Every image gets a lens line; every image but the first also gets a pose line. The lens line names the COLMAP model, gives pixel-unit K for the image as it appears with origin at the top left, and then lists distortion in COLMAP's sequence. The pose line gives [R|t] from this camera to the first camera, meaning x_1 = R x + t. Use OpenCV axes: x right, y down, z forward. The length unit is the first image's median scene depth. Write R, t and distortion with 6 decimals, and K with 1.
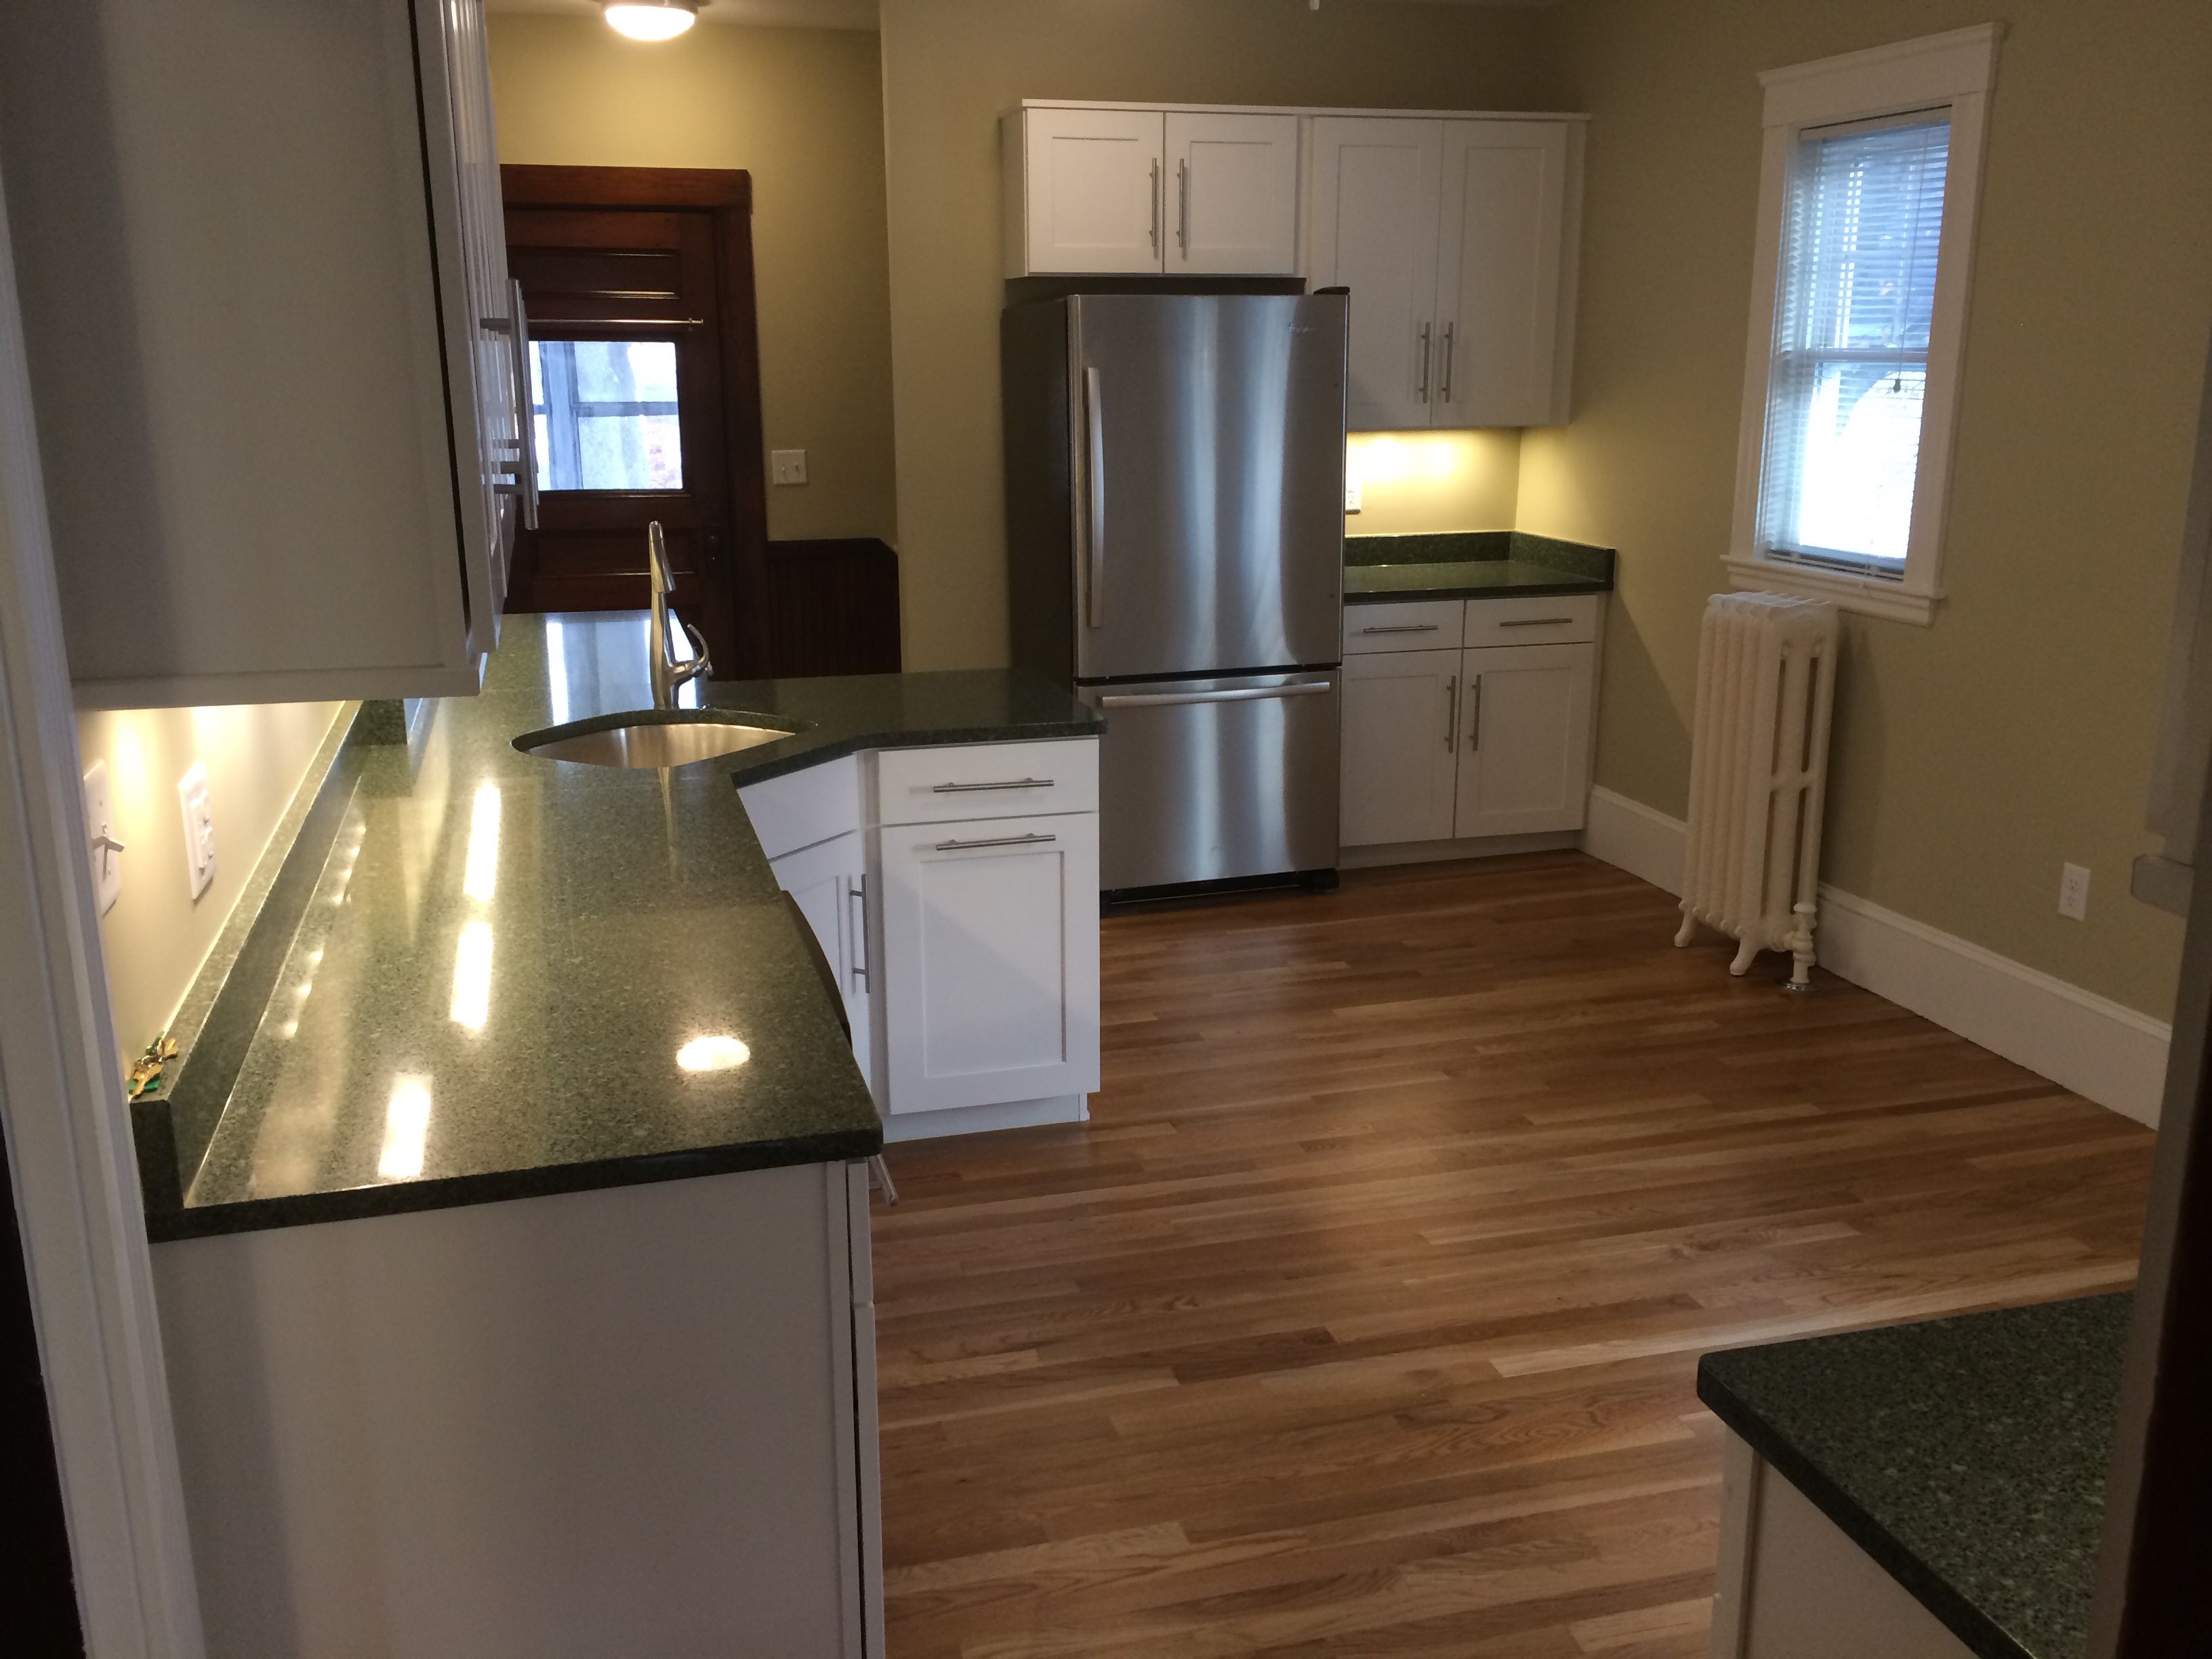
lens RADIAL K [[1914.8, 0, 1097.2], [0, 1914.8, 832.9], [0, 0, 1]] dist [0.052107, -0.049048]
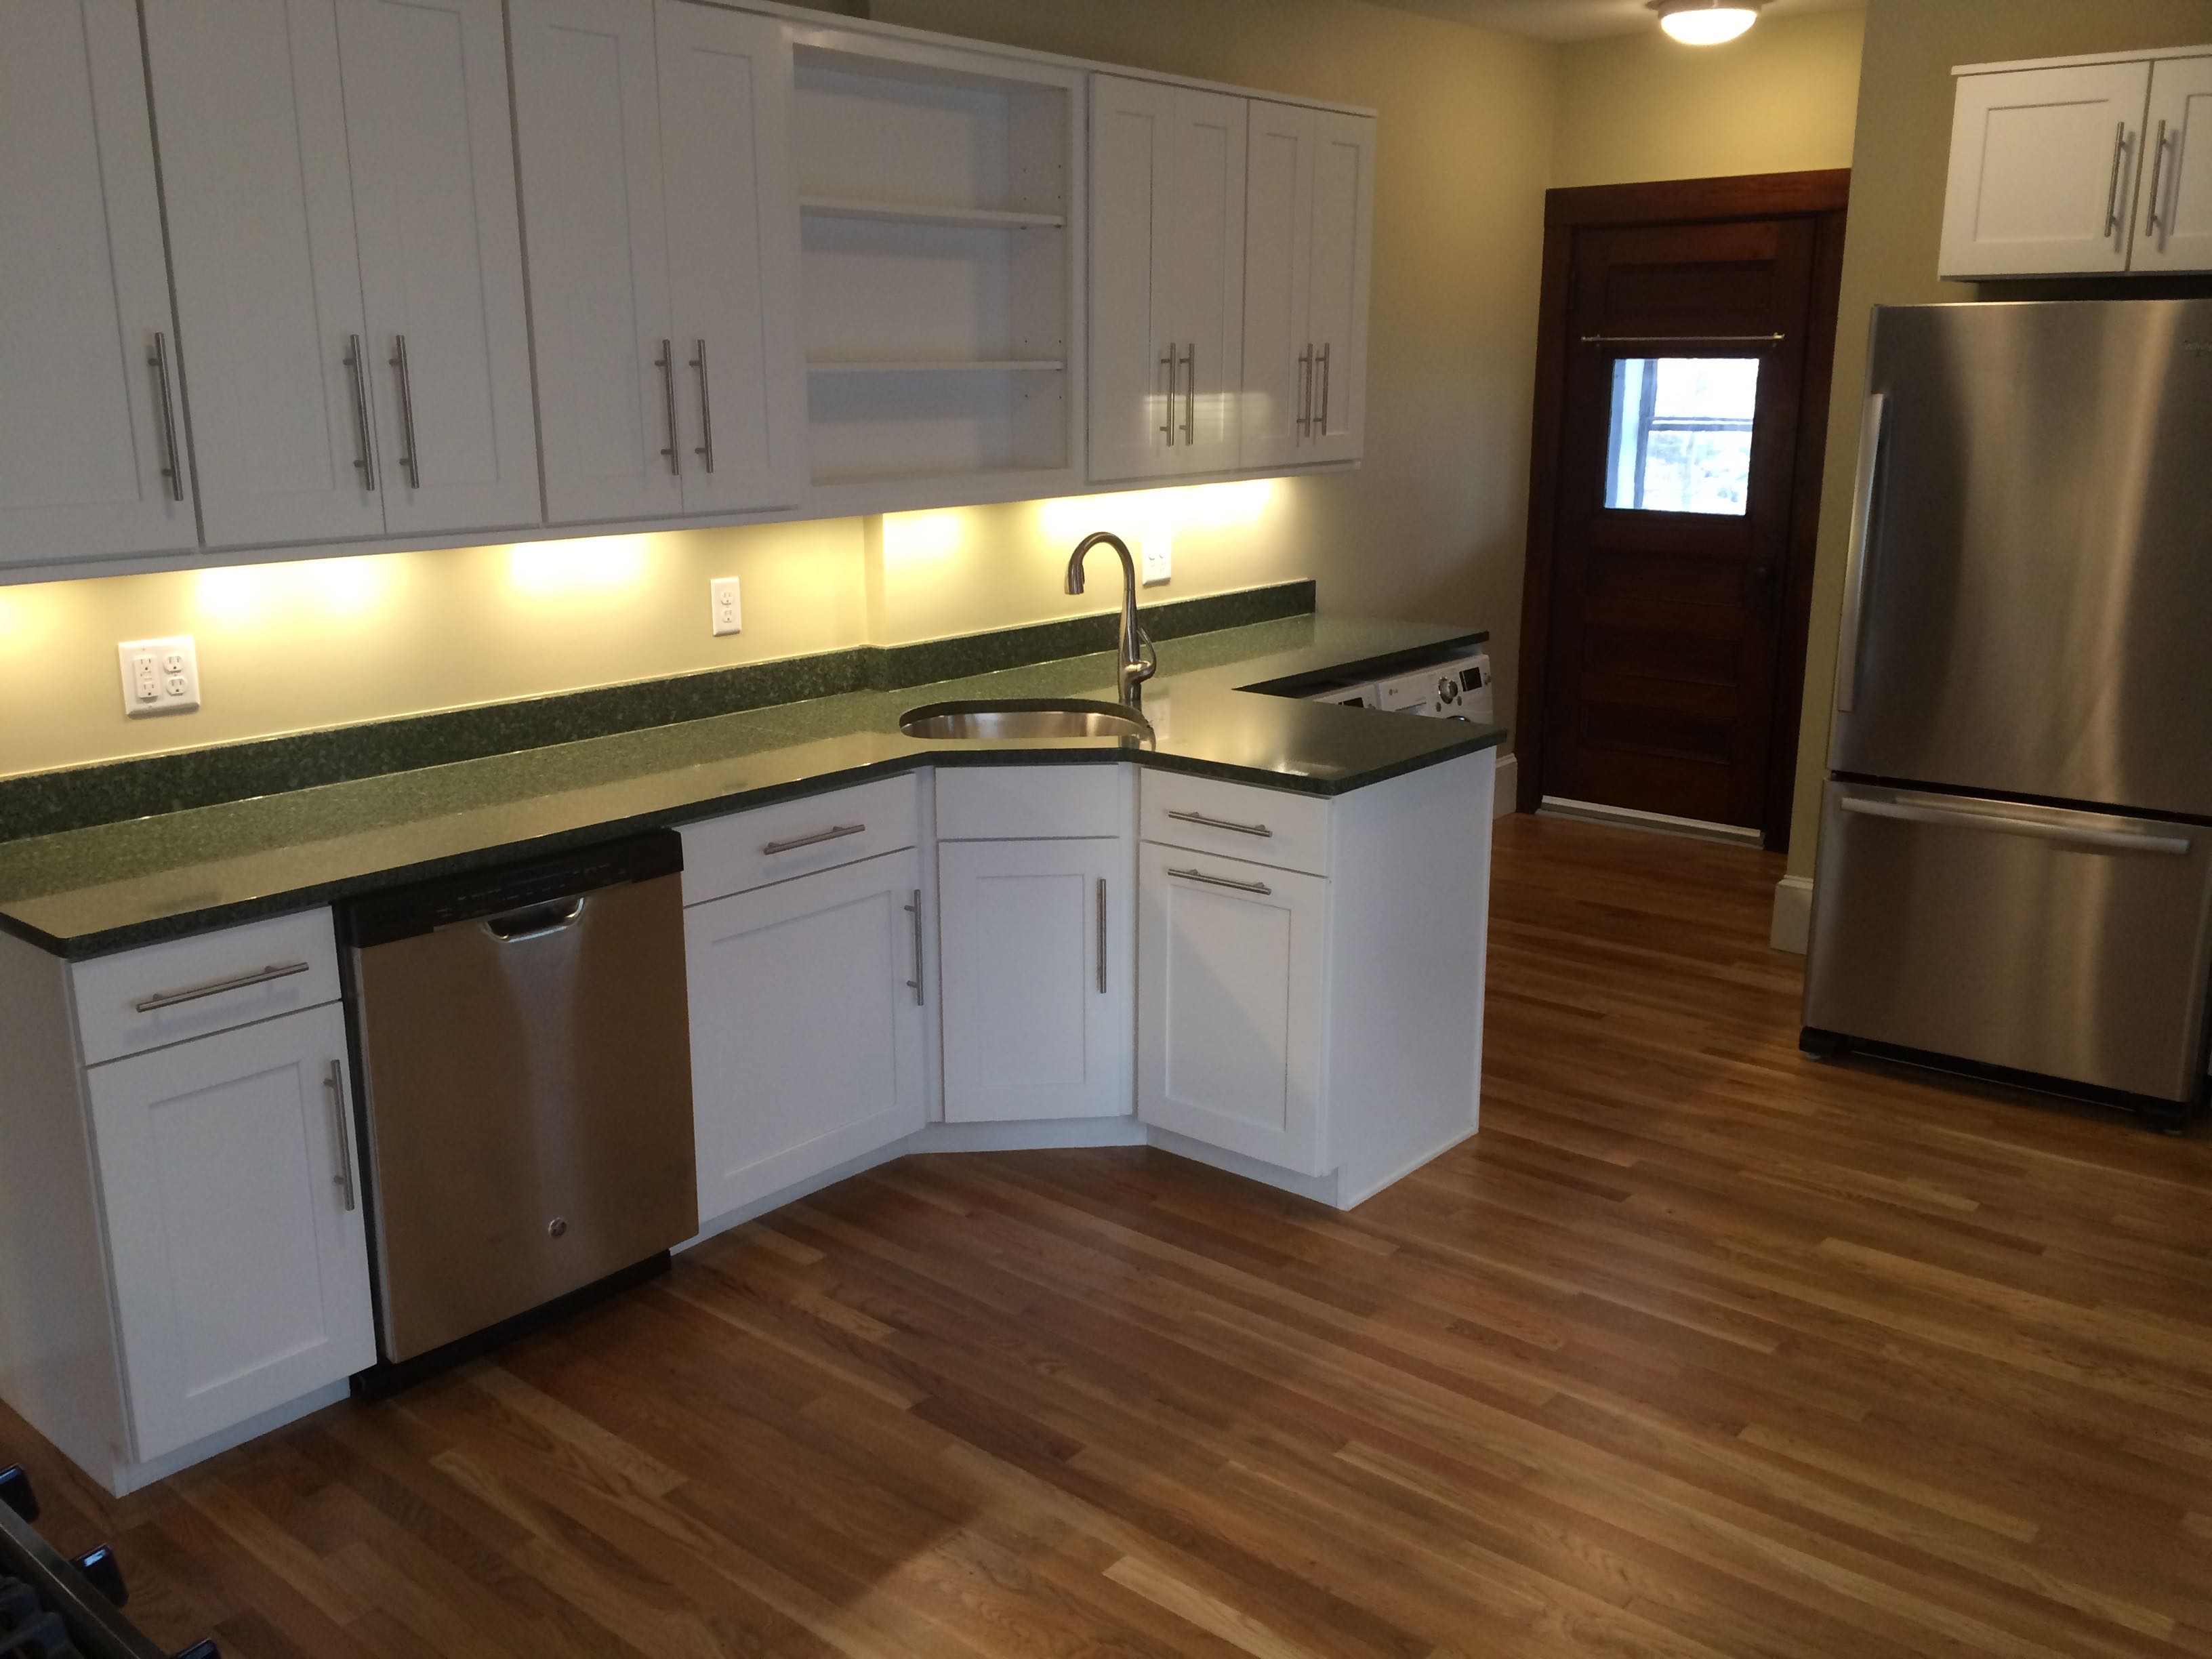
lens RADIAL K [[1914.8, 0, 1096.9], [0, 1914.8, 825.8], [0, 0, 1]] dist [0.052107, -0.049048]
pose [[0.558326, 0.202554, -0.804515, 0.560311], [-0.204986, 0.973351, 0.102804, -0.089414], [0.803899, 0.107516, 0.584968, 0.302524]]
